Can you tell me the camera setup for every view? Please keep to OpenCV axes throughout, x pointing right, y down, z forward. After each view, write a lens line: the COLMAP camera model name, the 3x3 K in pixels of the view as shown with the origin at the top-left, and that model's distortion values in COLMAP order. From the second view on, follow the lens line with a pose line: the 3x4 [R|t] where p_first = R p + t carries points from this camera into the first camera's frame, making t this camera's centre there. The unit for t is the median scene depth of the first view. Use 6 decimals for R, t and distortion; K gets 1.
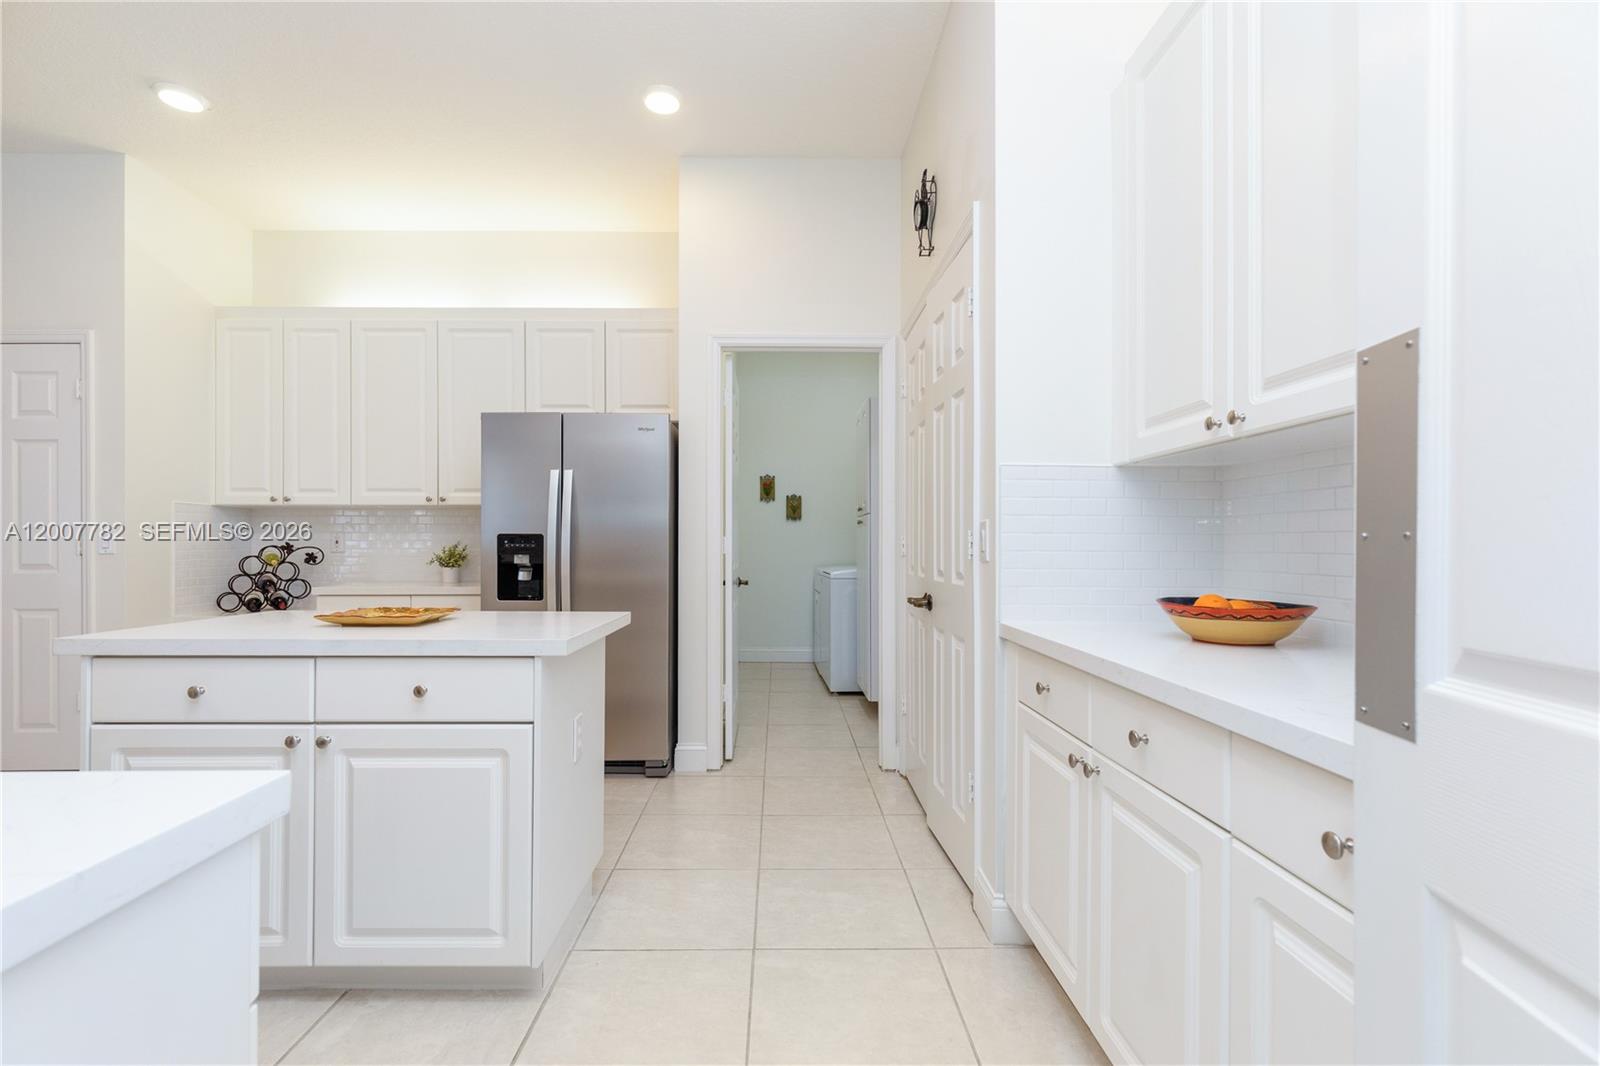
lens RADIAL K [[709.3, 0, 806.9], [0, 709.3, 541.1], [0, 0, 1]] dist [-0.004309, -0.000115]
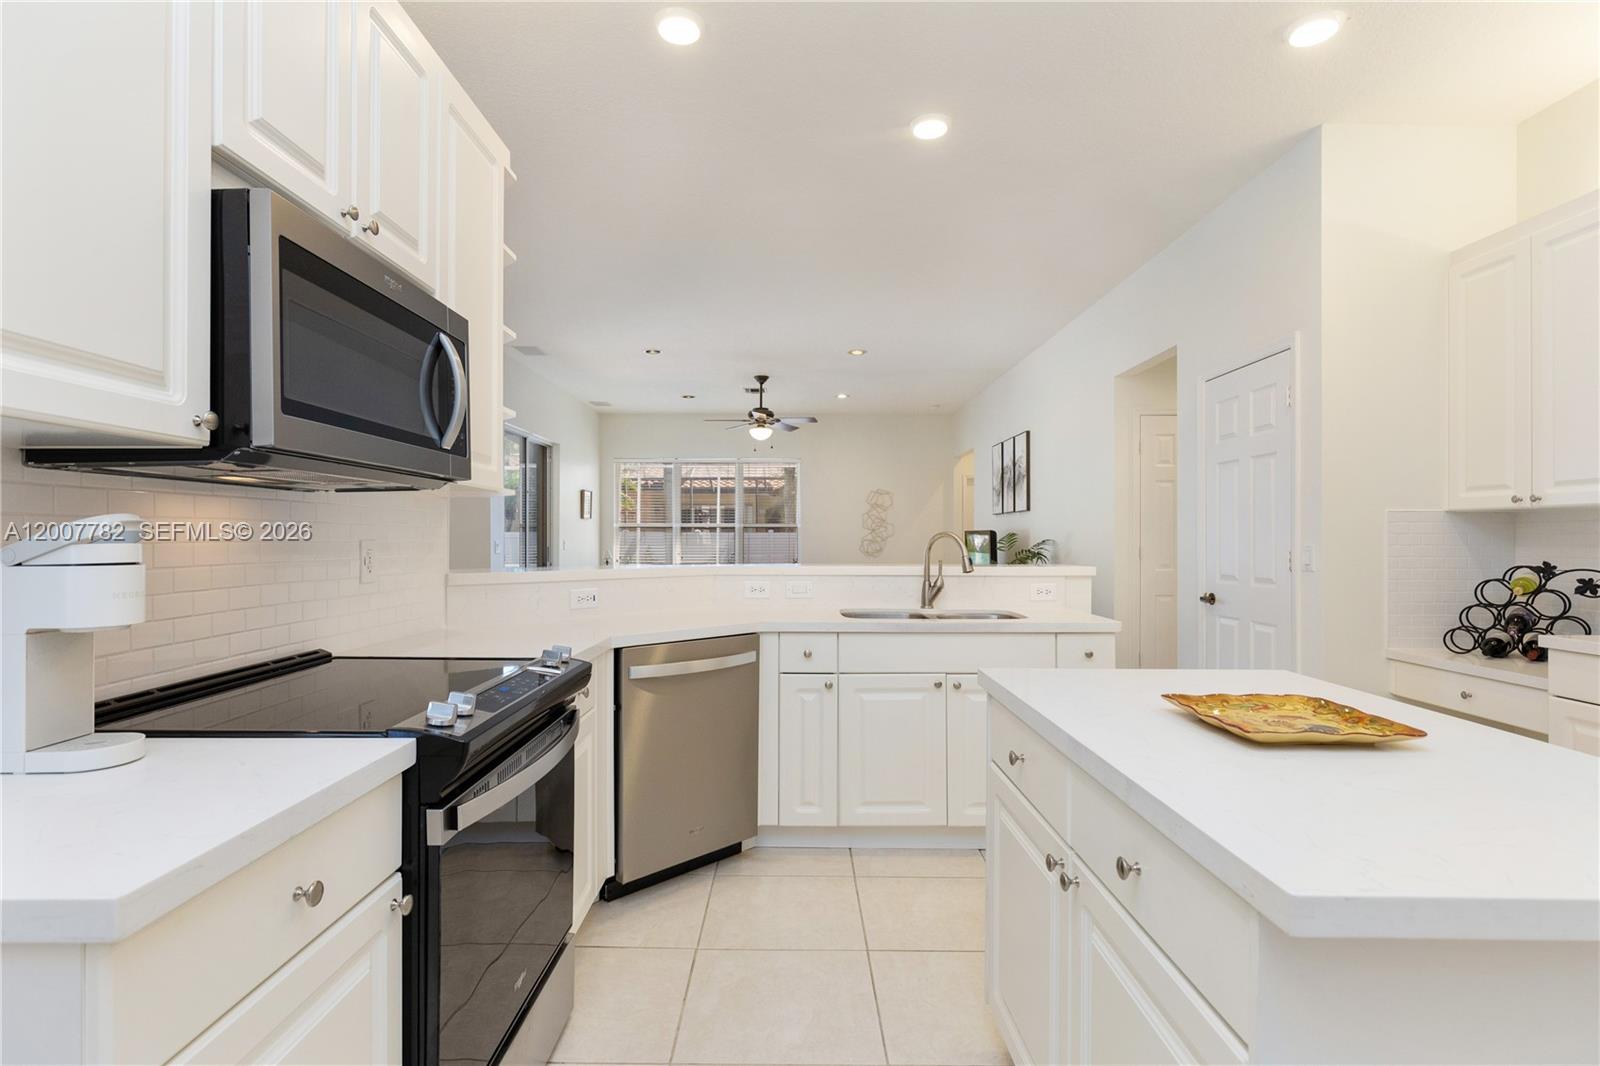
lens RADIAL K [[775.6, 0, 769.7], [0, 775.6, 529.6], [0, 0, 1]] dist [-0.005389, 0.000197]
pose [[-0.056719, -0.008568, -0.998353, 0.042330], [0.003908, 0.999954, -0.008804, -0.025743], [0.998383, -0.004401, -0.056683, 0.309418]]
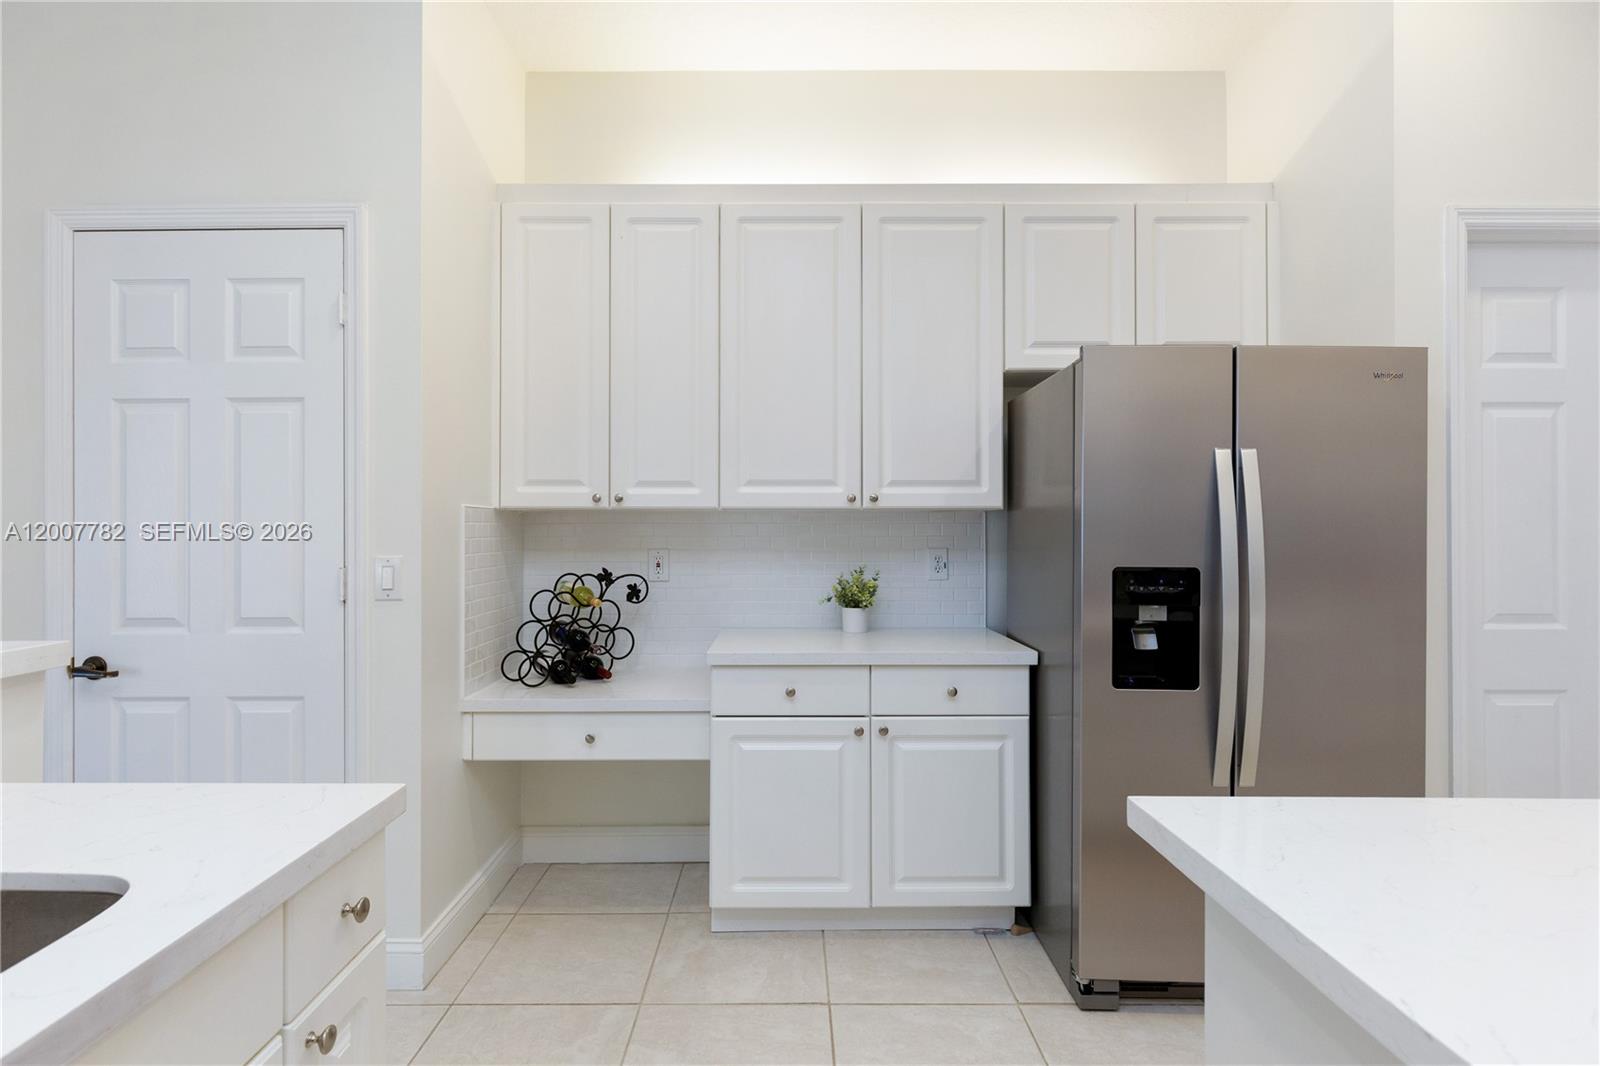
lens RADIAL K [[775.6, 0, 784.1], [0, 775.6, 523.0], [0, 0, 1]] dist [-0.005389, 0.000197]
pose [[0.999699, 0.000818, -0.024507, -0.573269], [-0.000946, 0.999986, -0.005231, -0.034781], [0.024503, 0.005252, 0.999686, 0.336645]]
